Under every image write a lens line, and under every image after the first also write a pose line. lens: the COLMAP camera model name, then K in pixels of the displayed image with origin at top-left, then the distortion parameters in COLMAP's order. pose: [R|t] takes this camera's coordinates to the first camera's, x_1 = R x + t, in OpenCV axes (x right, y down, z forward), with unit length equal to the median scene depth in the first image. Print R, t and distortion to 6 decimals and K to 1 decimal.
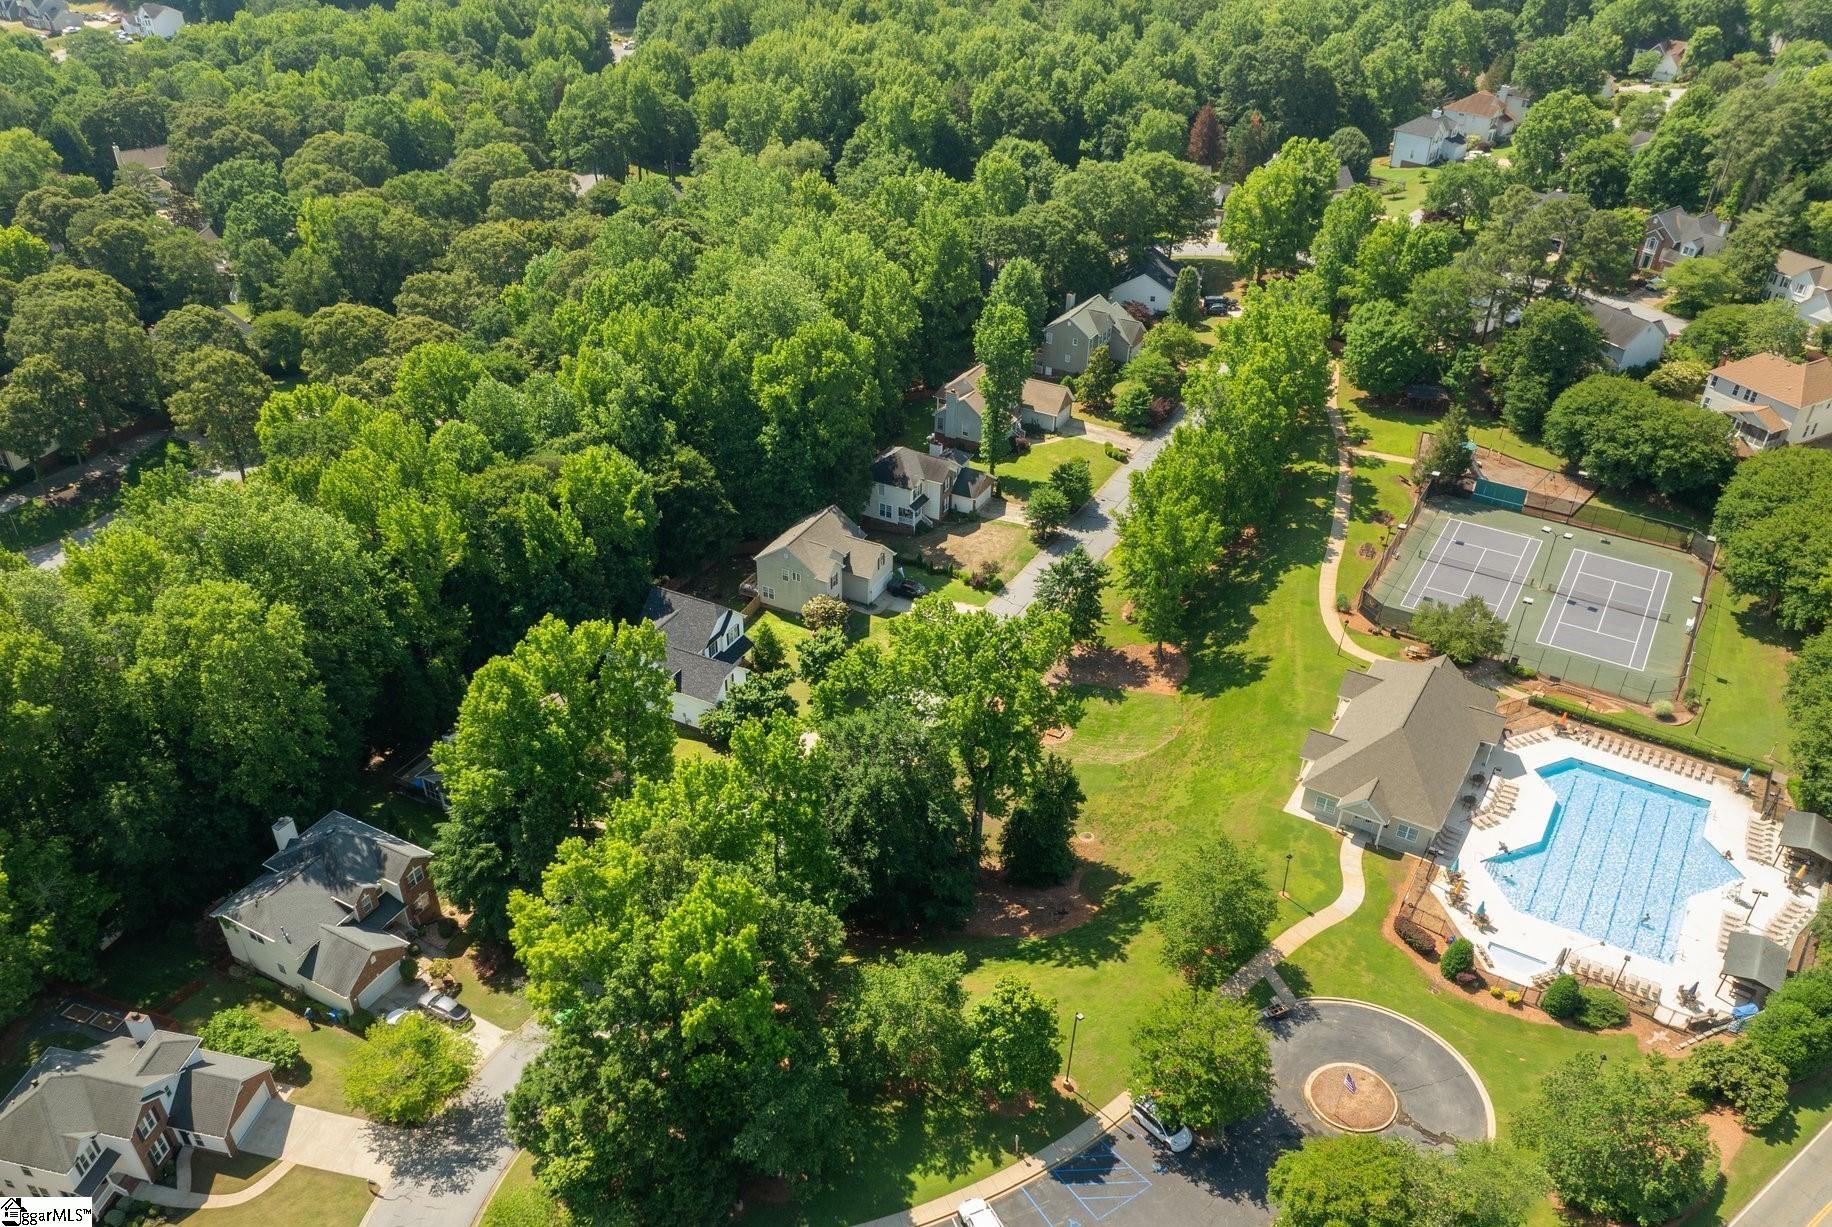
lens RADIAL K [[1559.4, 0, 918.4], [0, 1559.4, 654.7], [0, 0, 1]] dist [-0.001488, 0.001658]
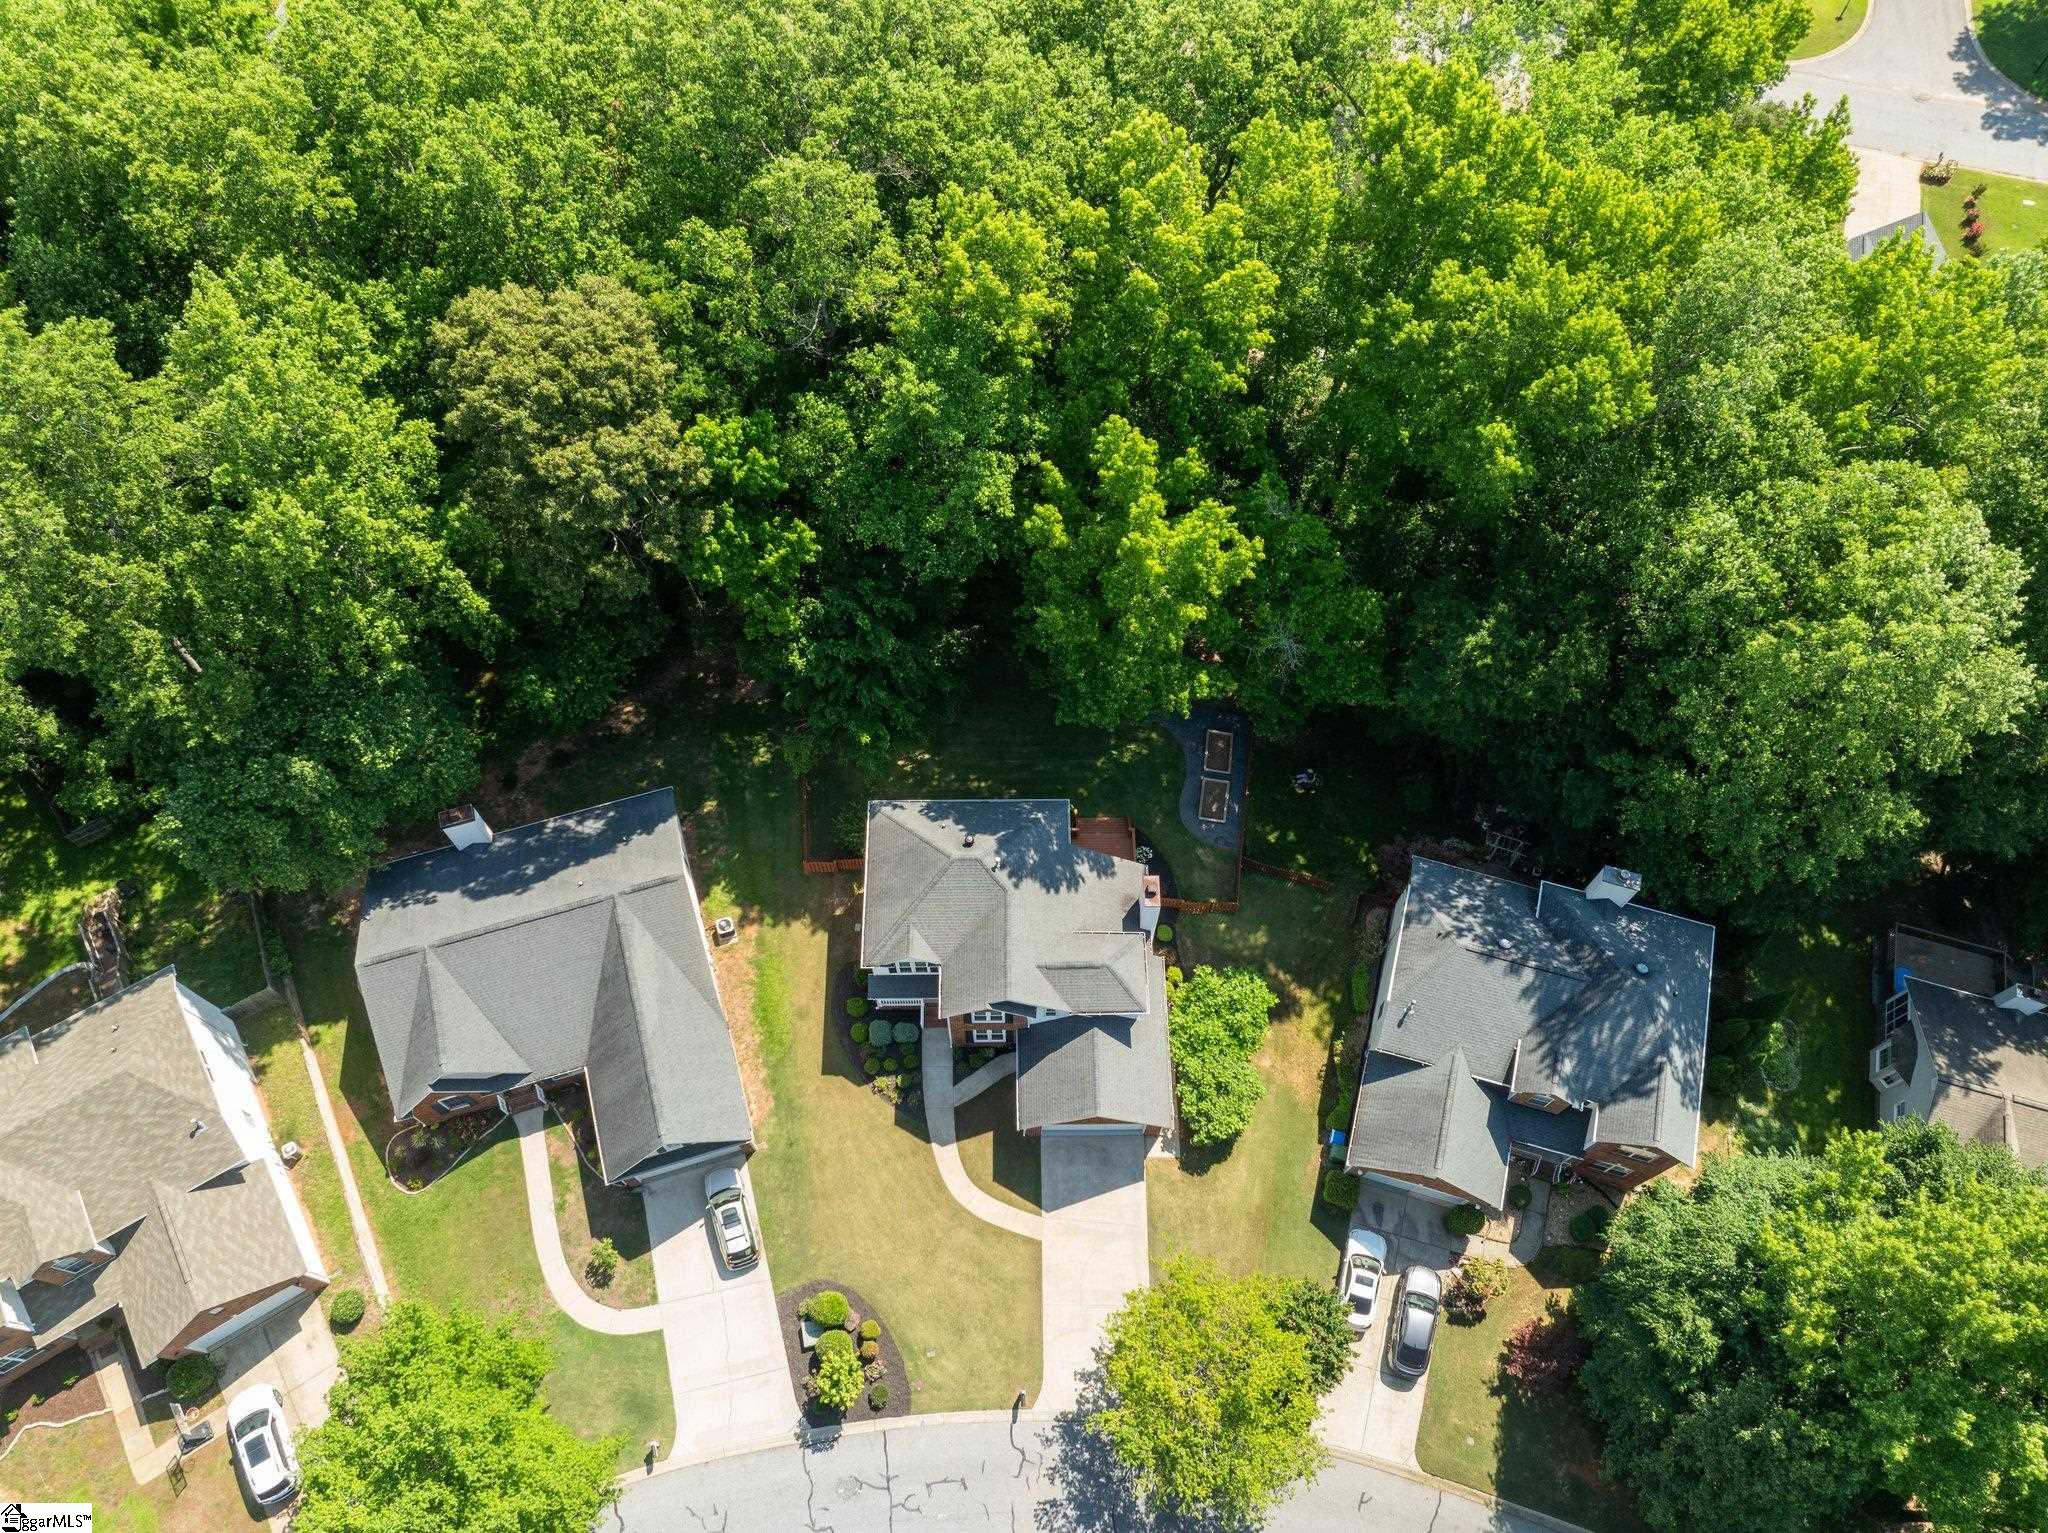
lens RADIAL K [[1567.9, 0, 1010.3], [0, 1567.9, 635.9], [0, 0, 1]] dist [-0.034522, -0.000269]
pose [[0.200844, 0.857837, -0.473051, -0.281127], [-0.542832, 0.499431, 0.675205, -0.188872], [0.815472, 0.121177, 0.565969, 0.541405]]
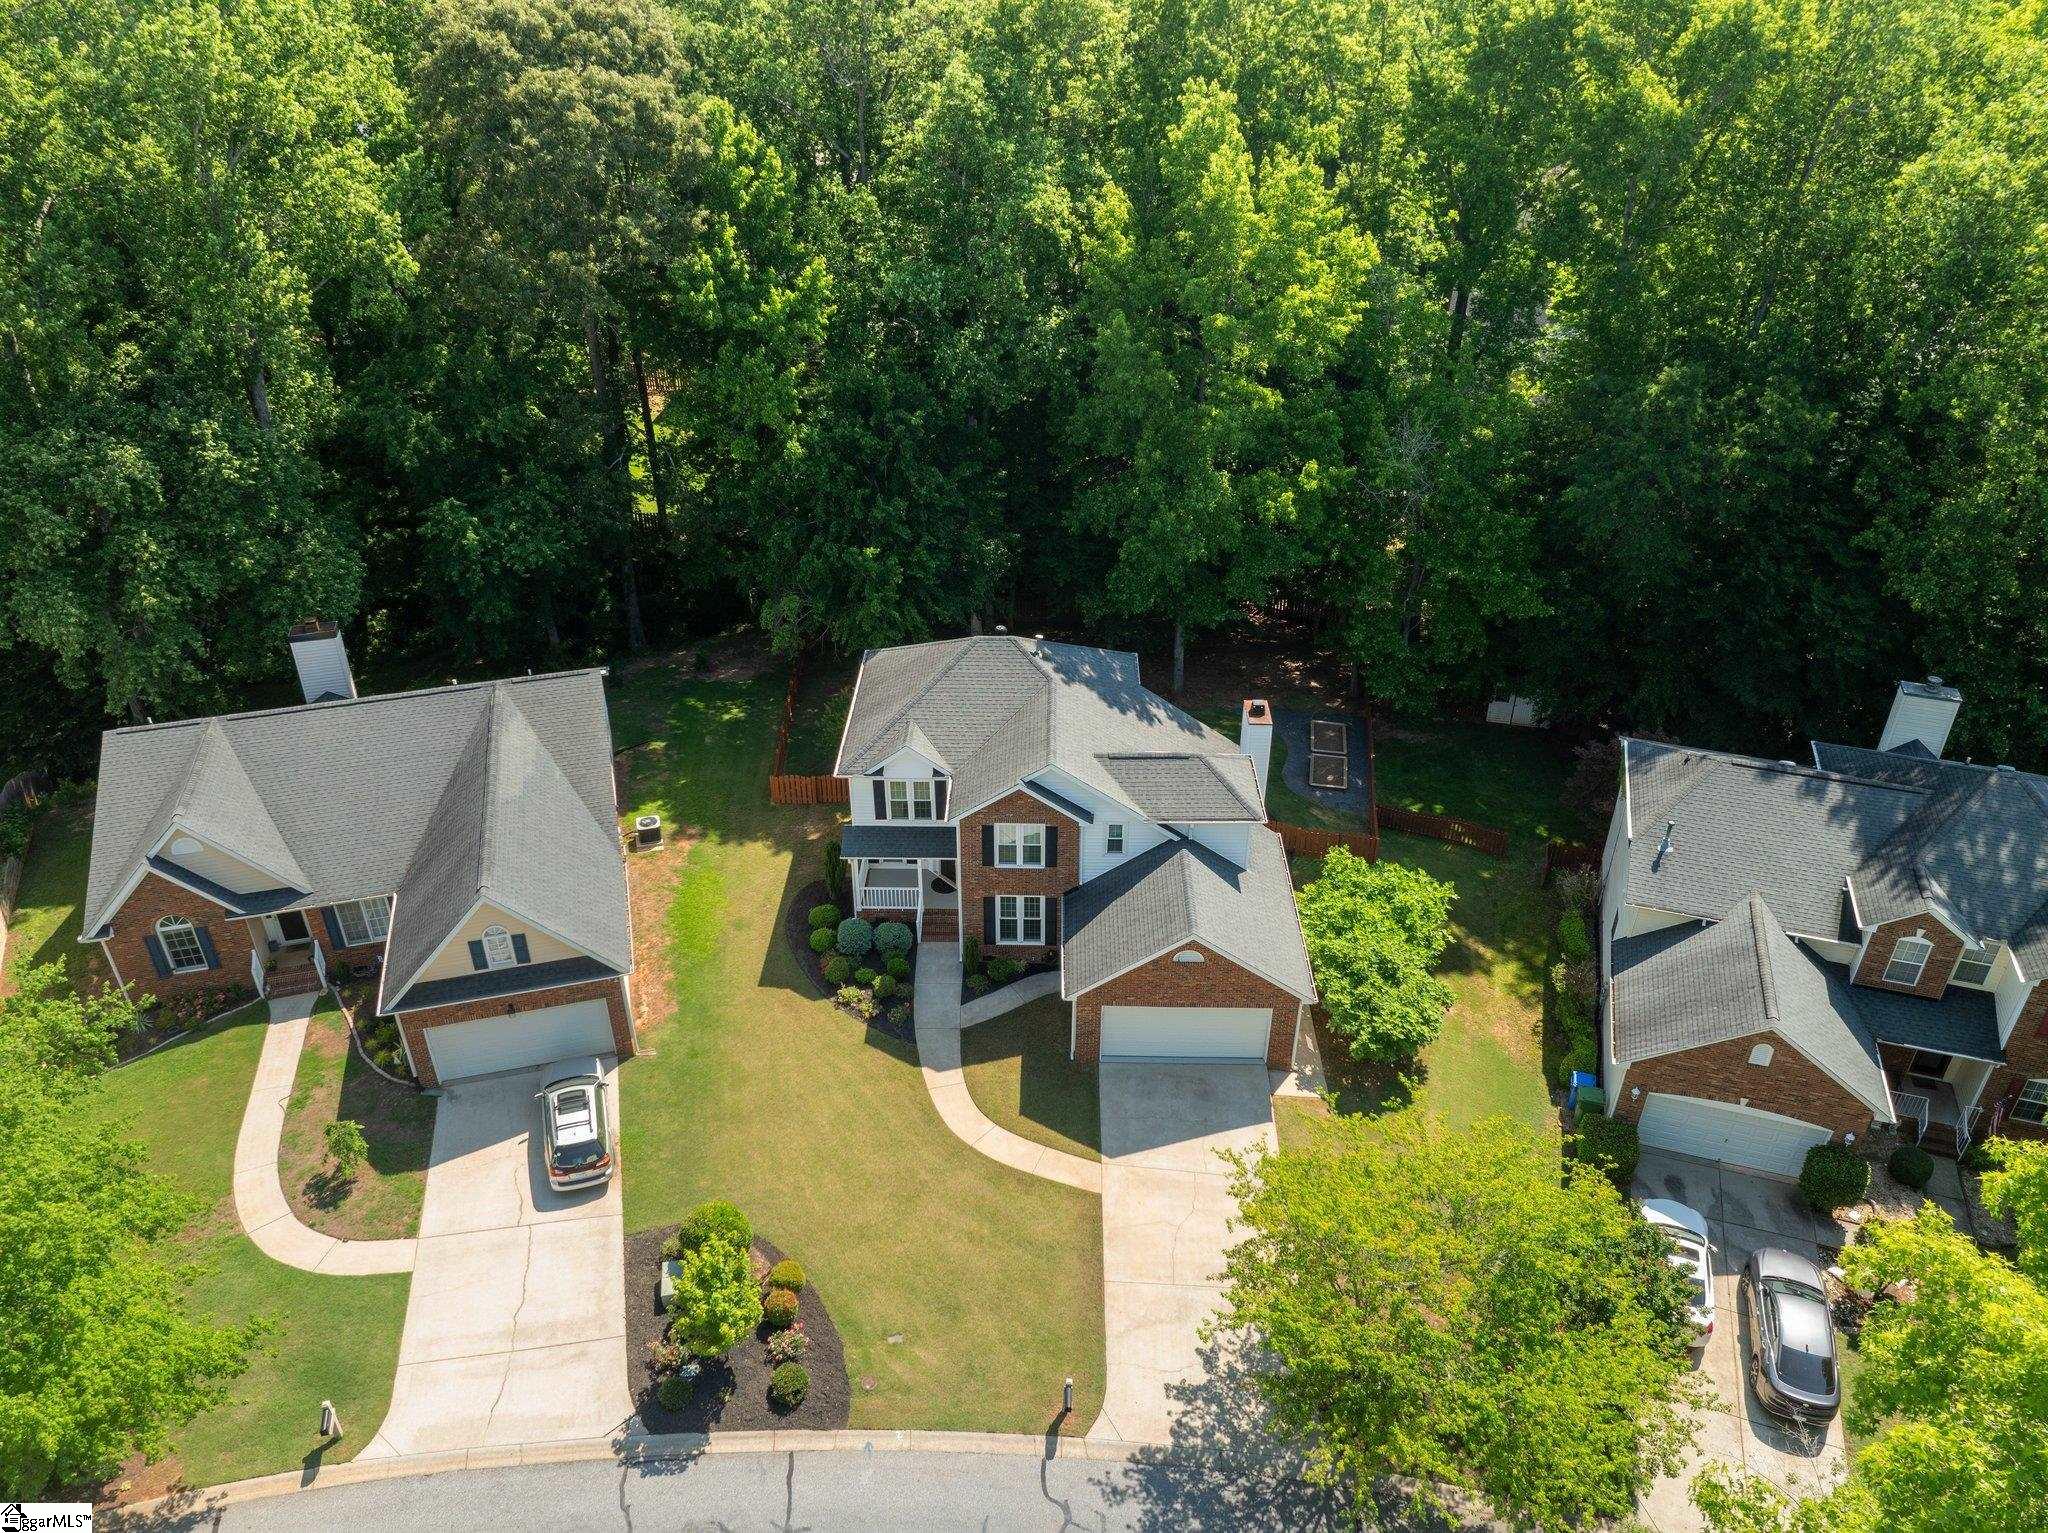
lens RADIAL K [[1443.9, 0, 1016.1], [0, 1443.9, 769.7], [0, 0, 1]] dist [-0.039107, 0.002040]
pose [[0.166924, 0.500079, -0.849739, -0.151491], [-0.546321, 0.764346, 0.342504, 0.132447], [0.820774, 0.407058, 0.400791, 0.724482]]
